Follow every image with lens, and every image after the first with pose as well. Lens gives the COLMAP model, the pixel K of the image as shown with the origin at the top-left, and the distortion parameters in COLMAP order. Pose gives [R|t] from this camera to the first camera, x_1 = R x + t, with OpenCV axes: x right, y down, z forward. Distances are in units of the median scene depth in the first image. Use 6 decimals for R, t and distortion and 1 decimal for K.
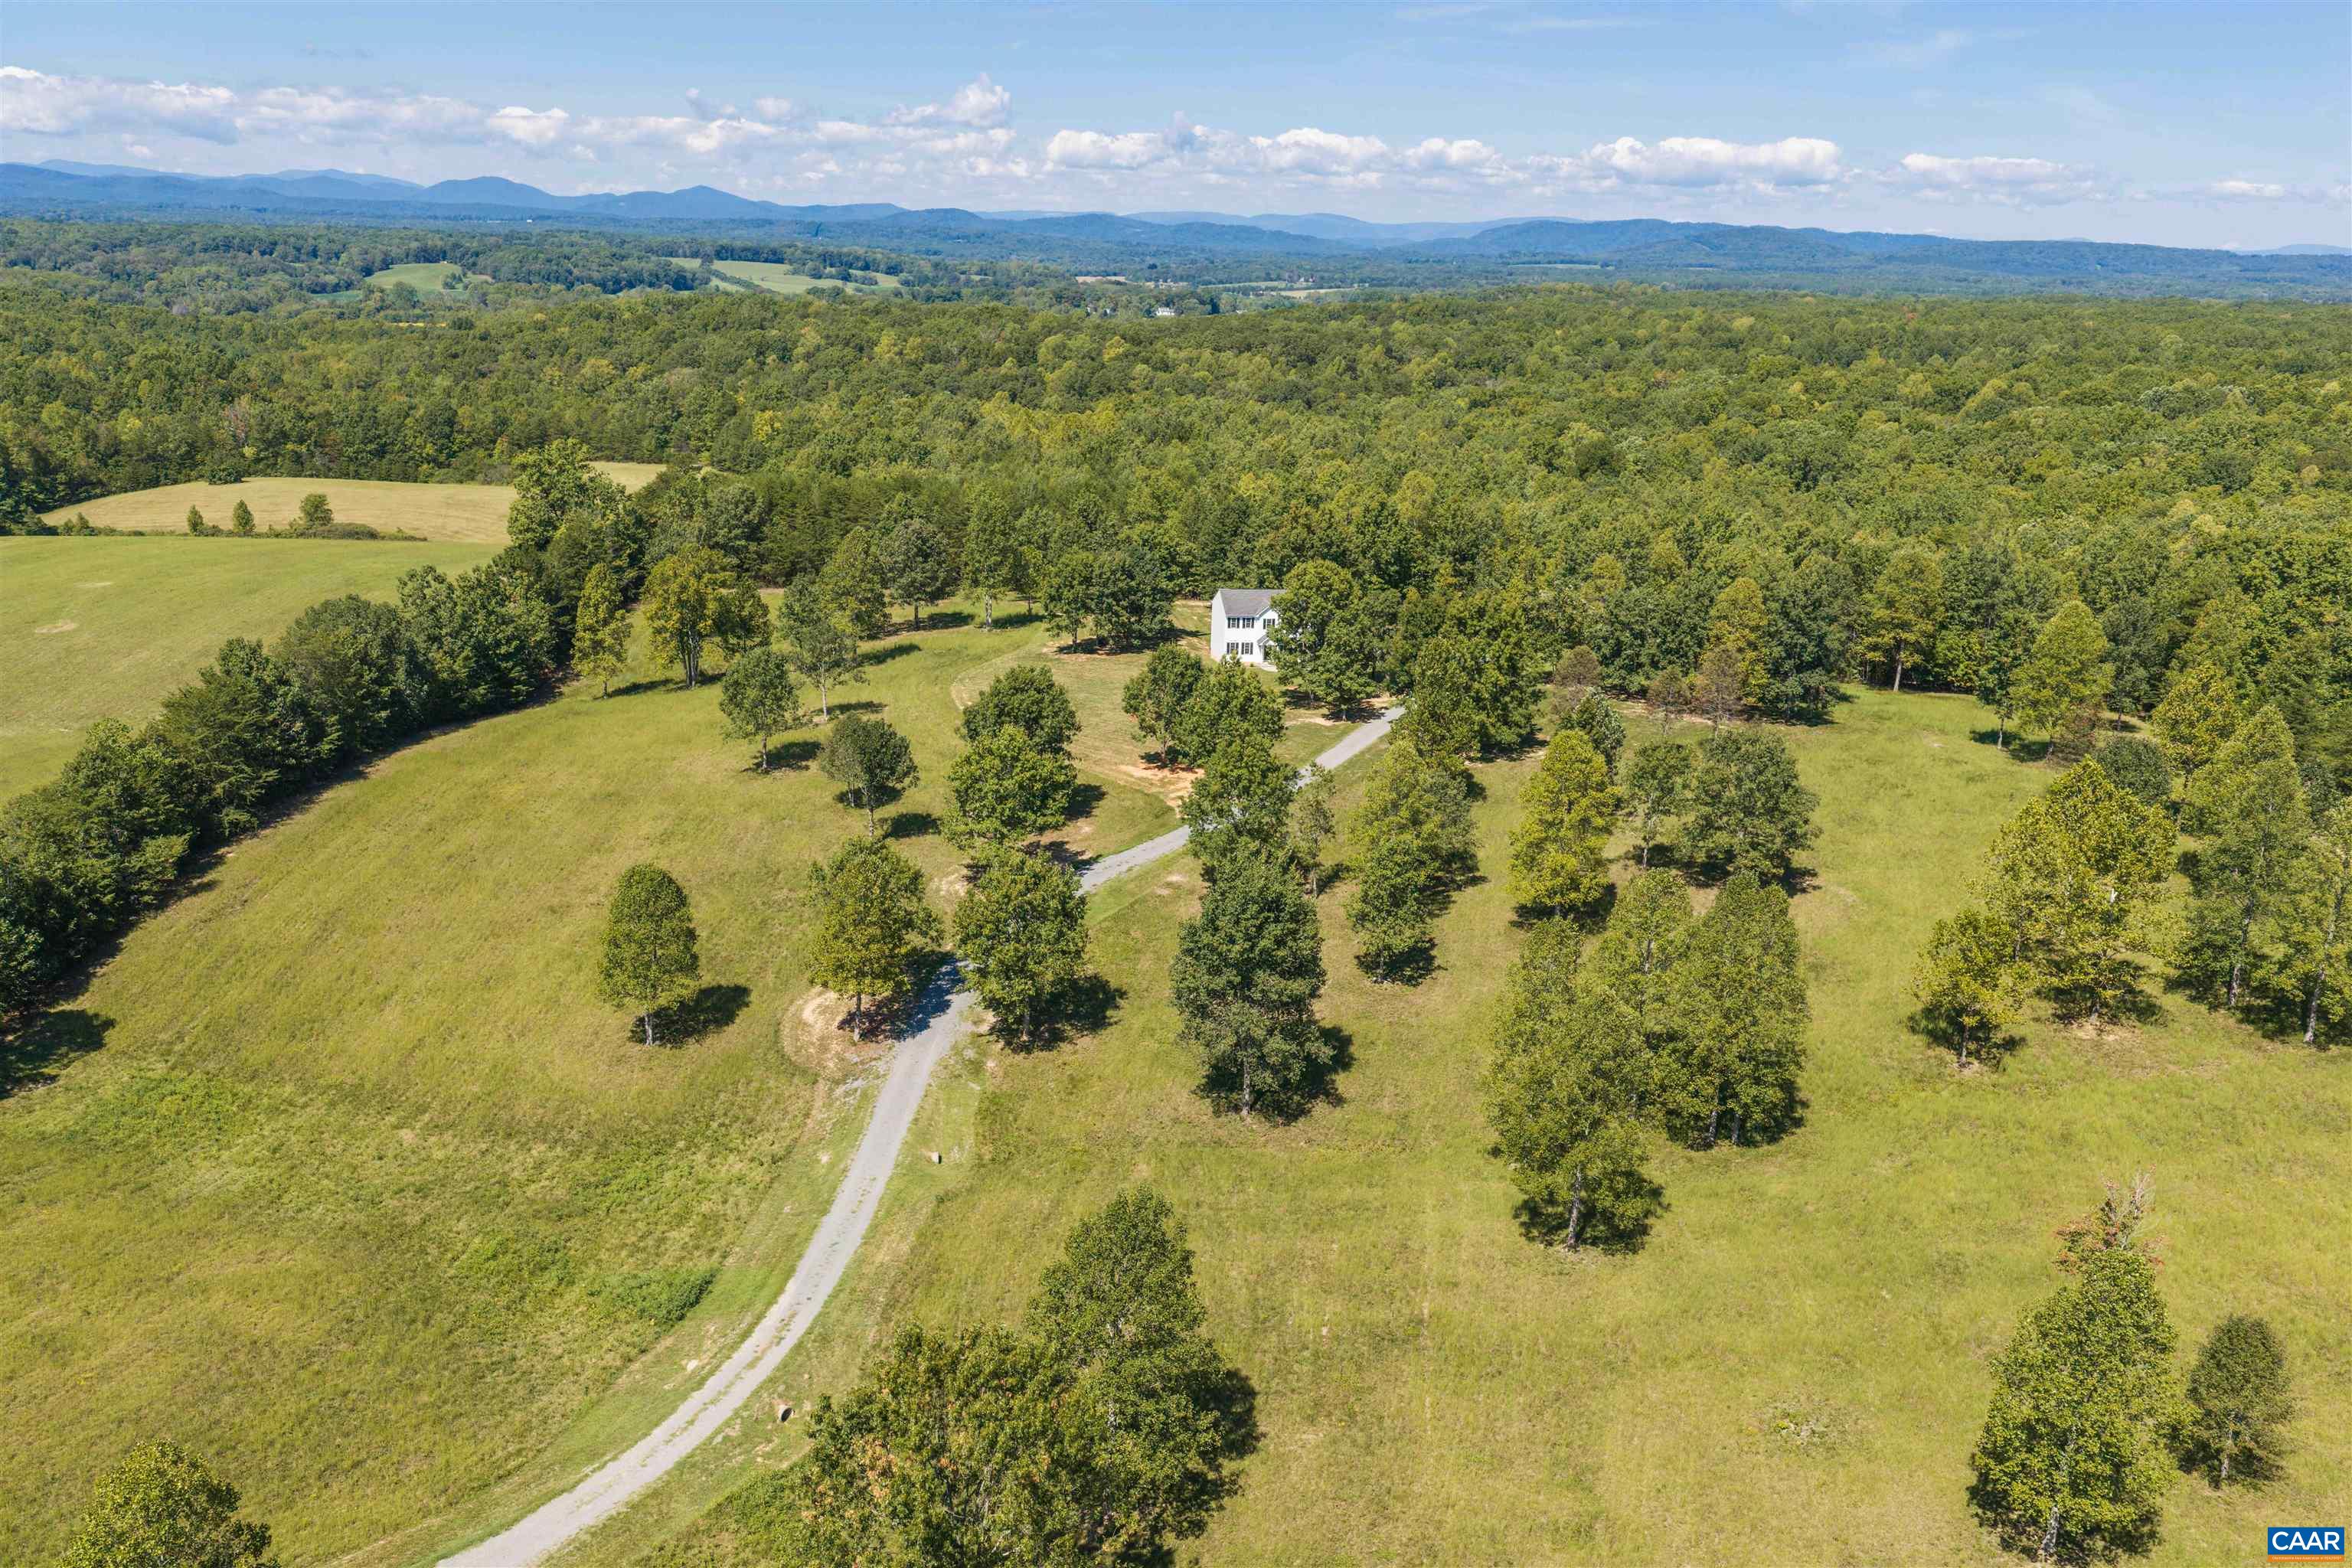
lens RADIAL K [[1945.7, 0, 1157.0], [0, 1945.7, 793.6], [0, 0, 1]] dist [0.014527, -0.024705]
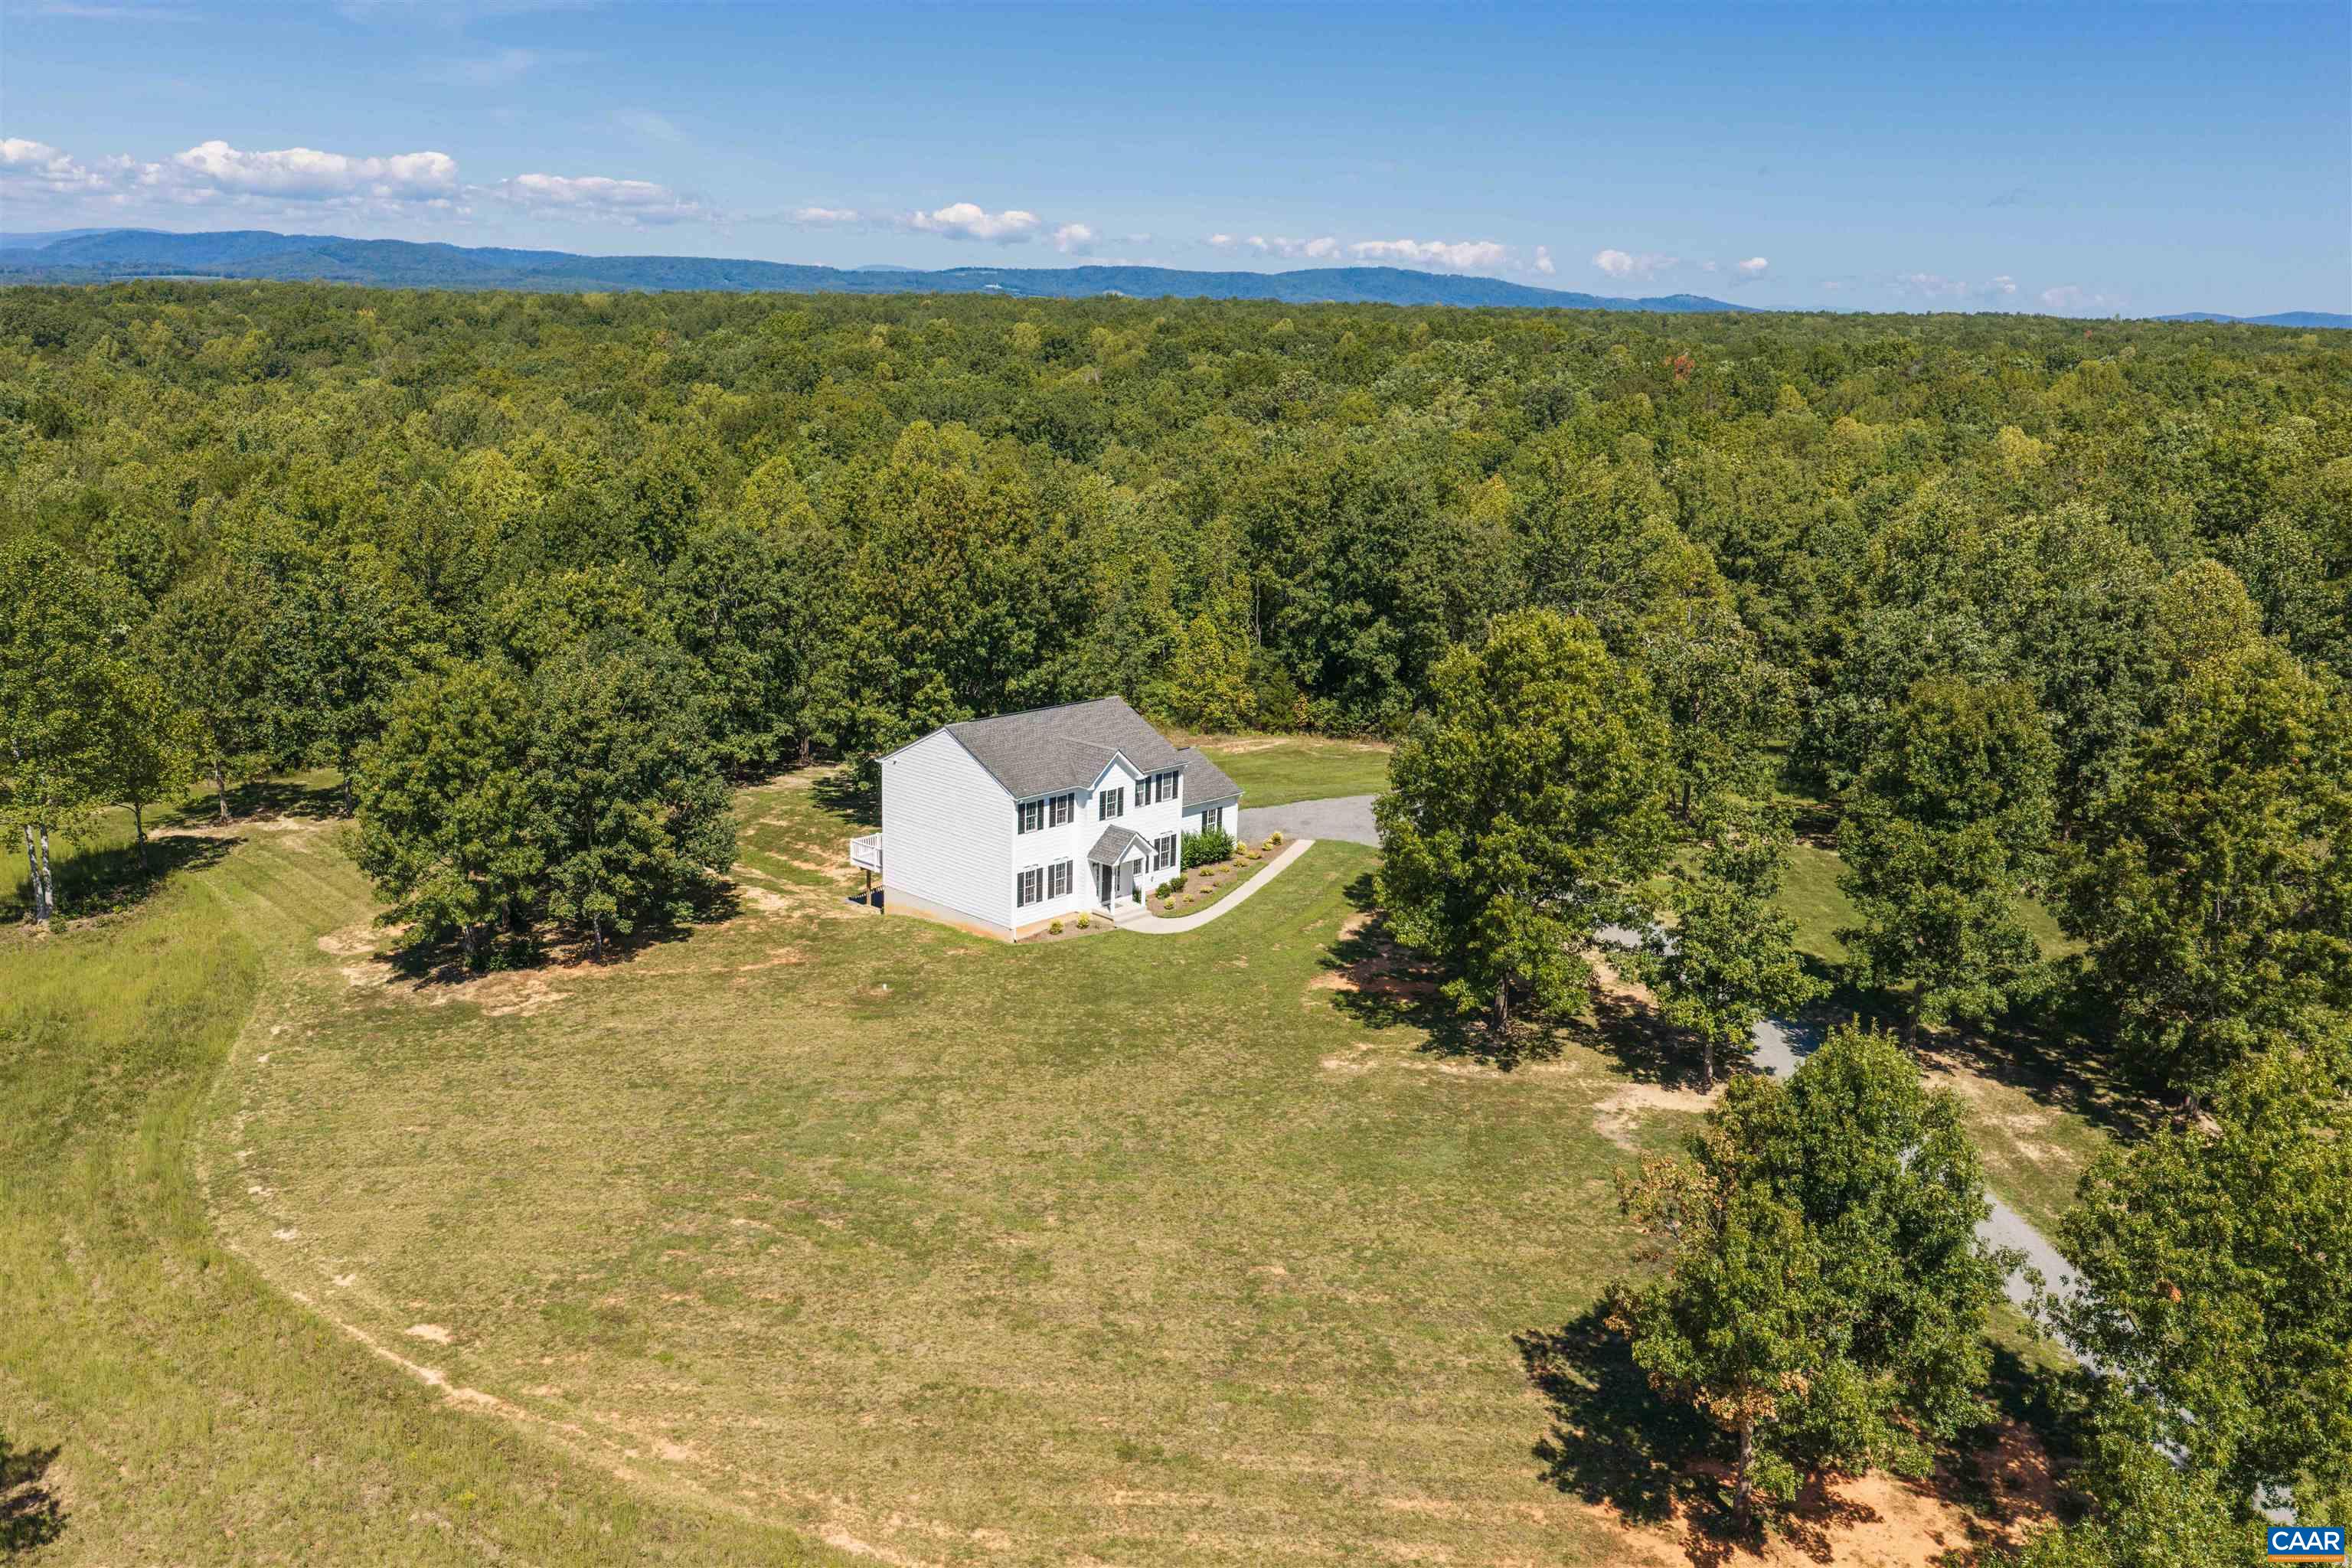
lens RADIAL K [[1945.7, 0, 1178.8], [0, 1945.7, 776.6], [0, 0, 1]] dist [0.014527, -0.024705]
pose [[0.785245, -0.150127, 0.600709, -0.134685], [0.160246, 0.986382, 0.037040, -0.092510], [-0.598089, 0.067176, 0.798609, 0.625324]]
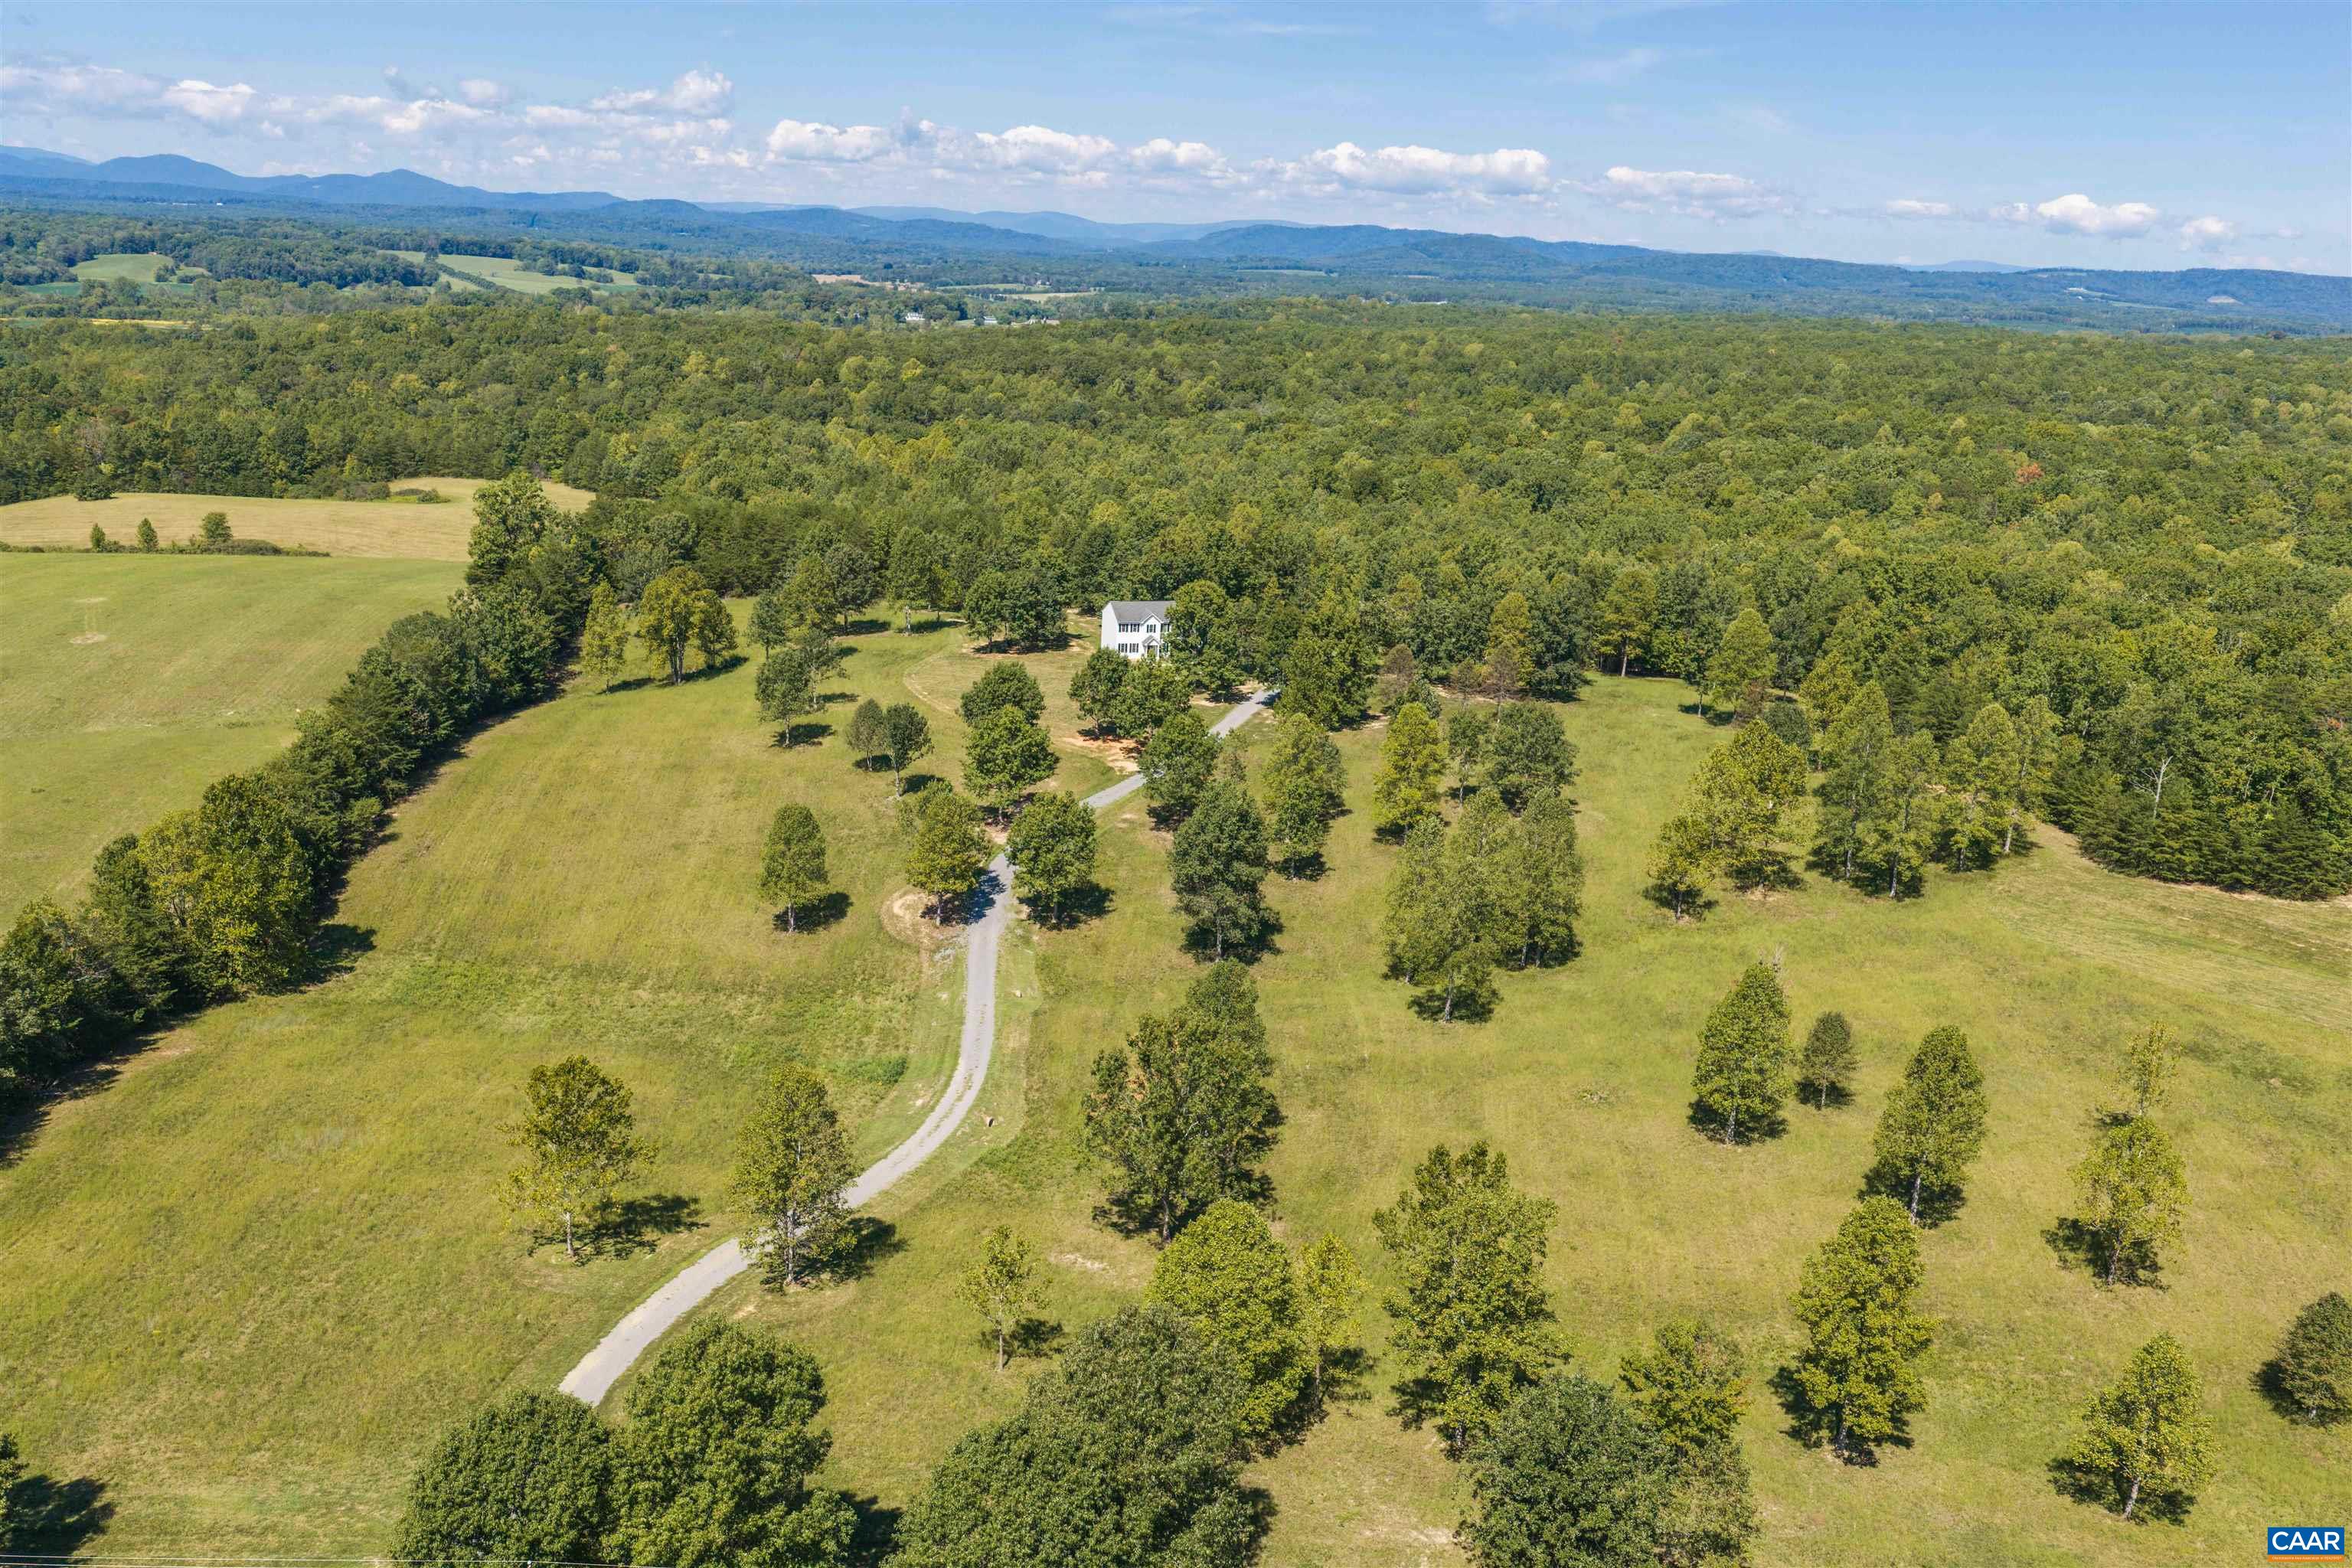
lens RADIAL K [[1945.7, 0, 1157.4], [0, 1945.7, 815.7], [0, 0, 1]] dist [0.014527, -0.024705]
pose [[0.990779, -0.020262, 0.133962, -0.099564], [0.018683, 0.999741, 0.013032, 0.016610], [-0.134192, -0.010409, 0.990901, -0.234395]]
